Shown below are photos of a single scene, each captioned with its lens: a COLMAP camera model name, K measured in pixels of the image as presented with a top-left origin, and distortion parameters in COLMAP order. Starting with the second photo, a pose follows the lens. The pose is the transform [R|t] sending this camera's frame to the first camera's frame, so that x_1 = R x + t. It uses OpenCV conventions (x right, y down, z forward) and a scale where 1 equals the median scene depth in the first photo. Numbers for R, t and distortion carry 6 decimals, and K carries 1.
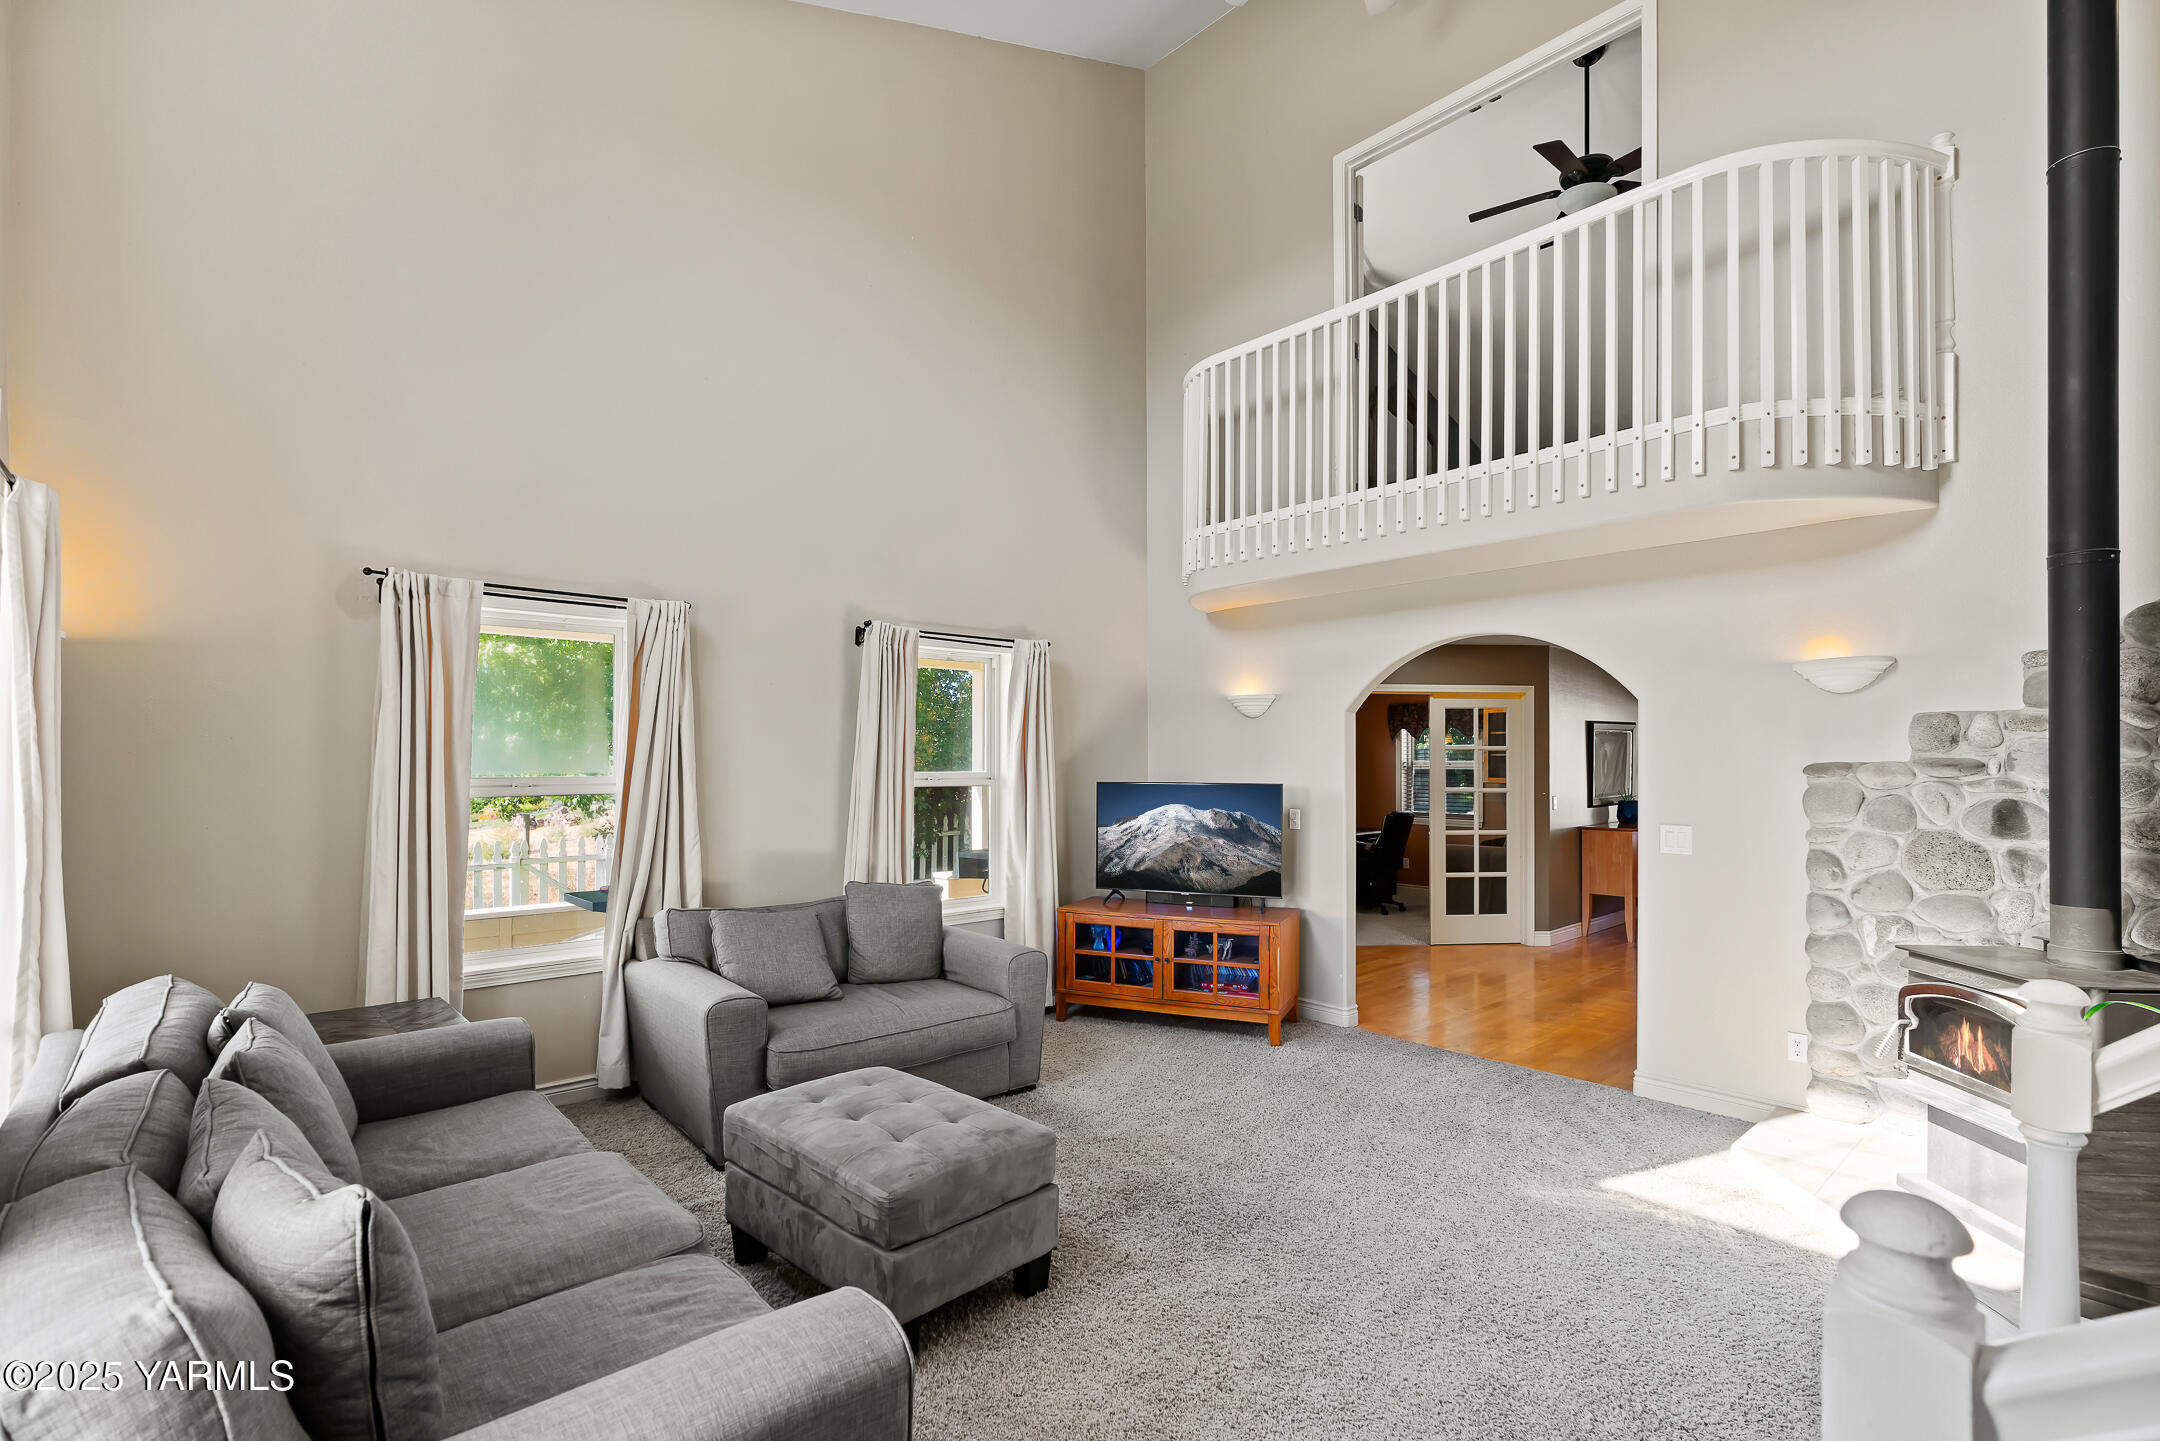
lens RADIAL K [[979.0, 0, 1078.4], [0, 979.0, 726.9], [0, 0, 1]] dist [0.000140, -0.000502]
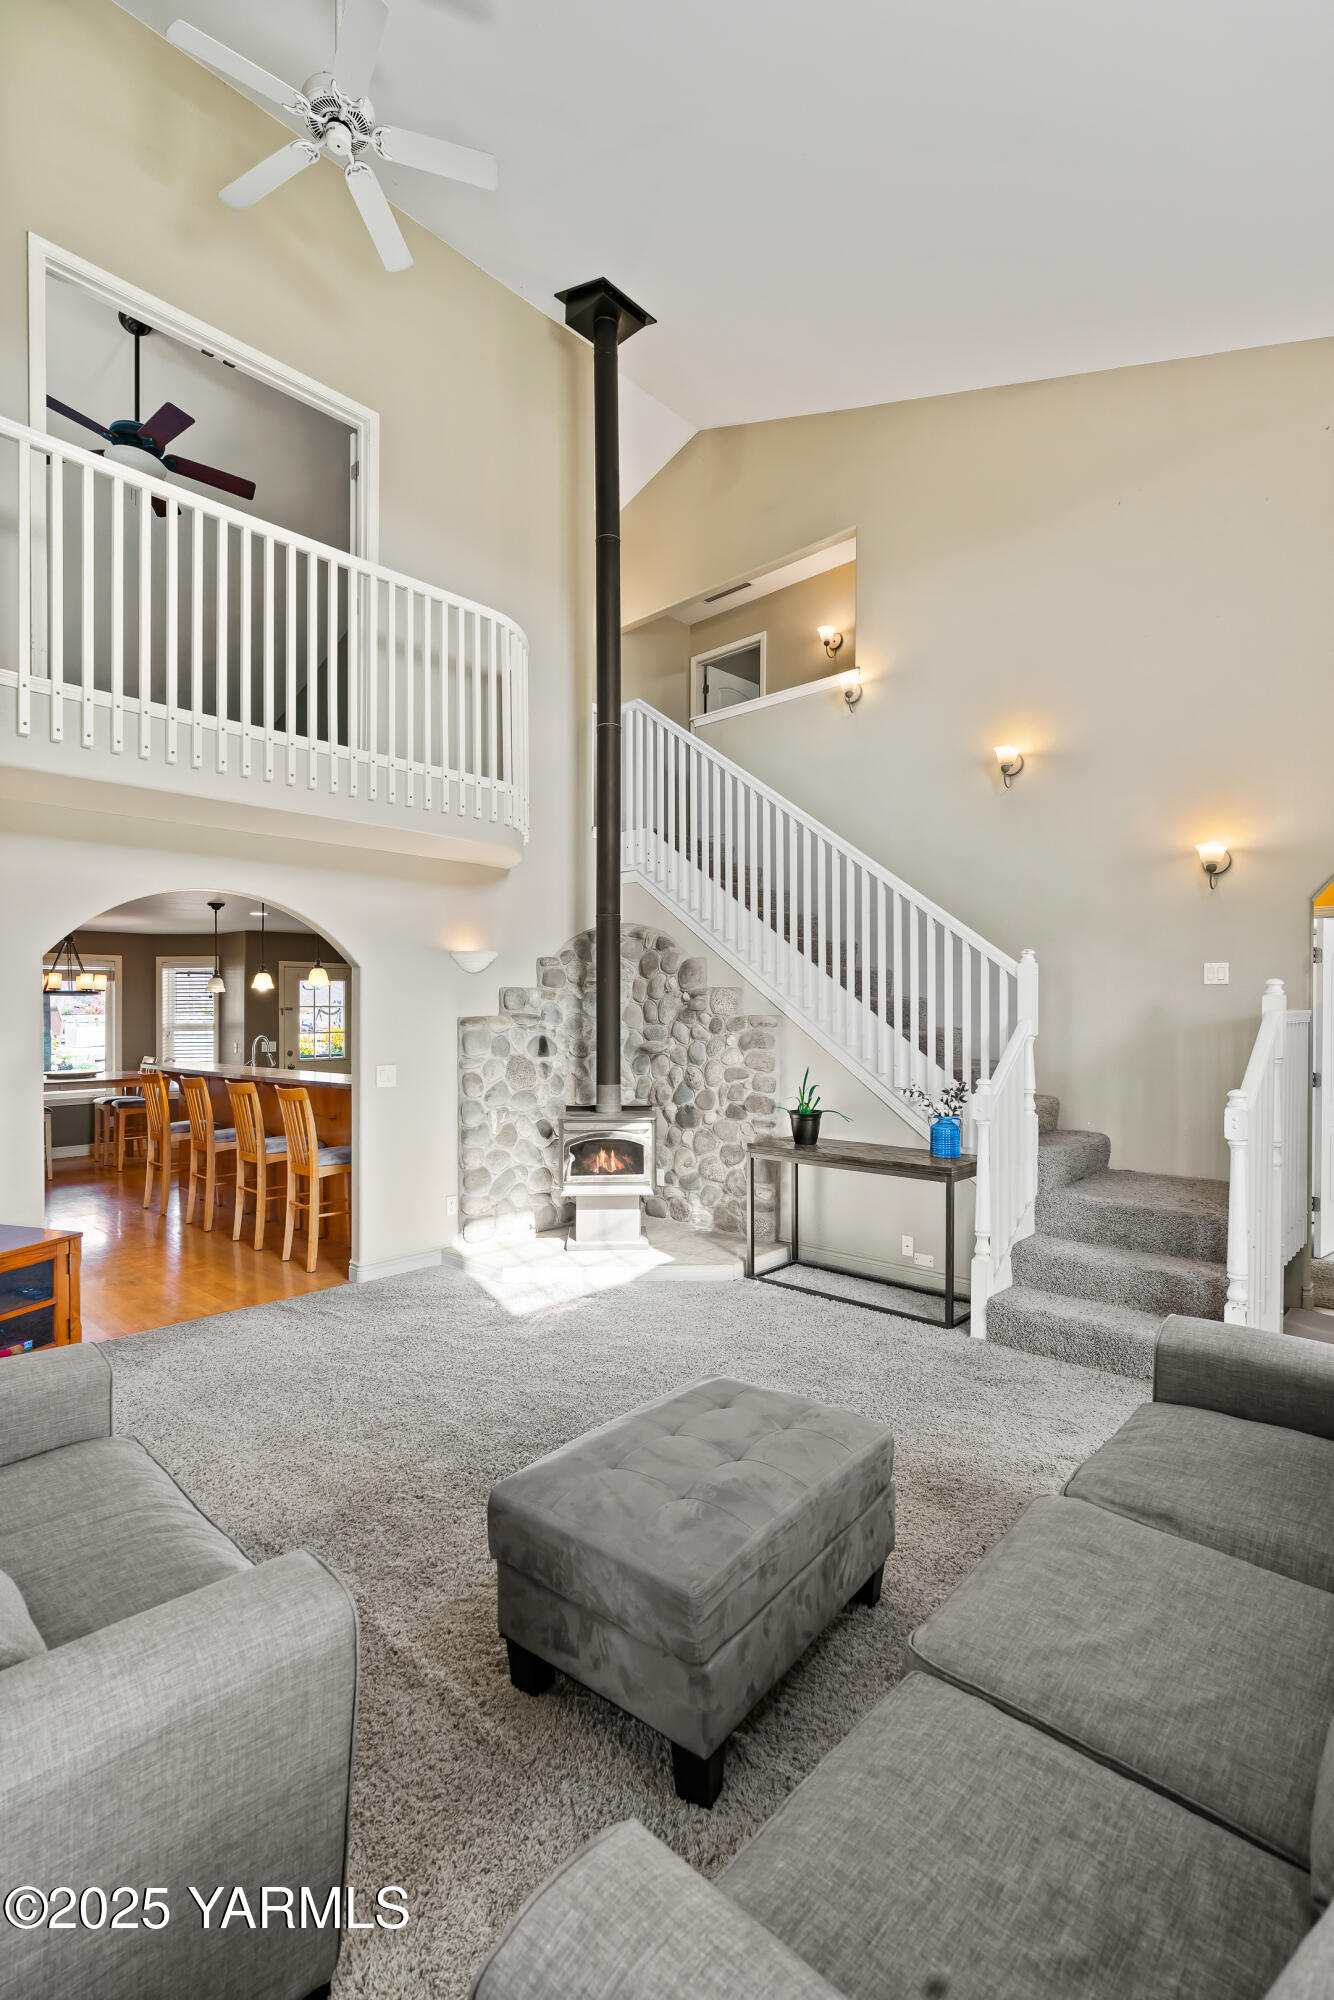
lens RADIAL K [[906.5, 0, 666.7], [0, 906.5, 1007.2], [0, 0, 1]] dist [0.000140, -0.000502]
pose [[-0.078963, -0.002120, 0.996875, -0.746582], [-0.030647, 0.999530, -0.000302, 0.012439], [-0.996406, -0.030576, -0.078991, 0.849876]]
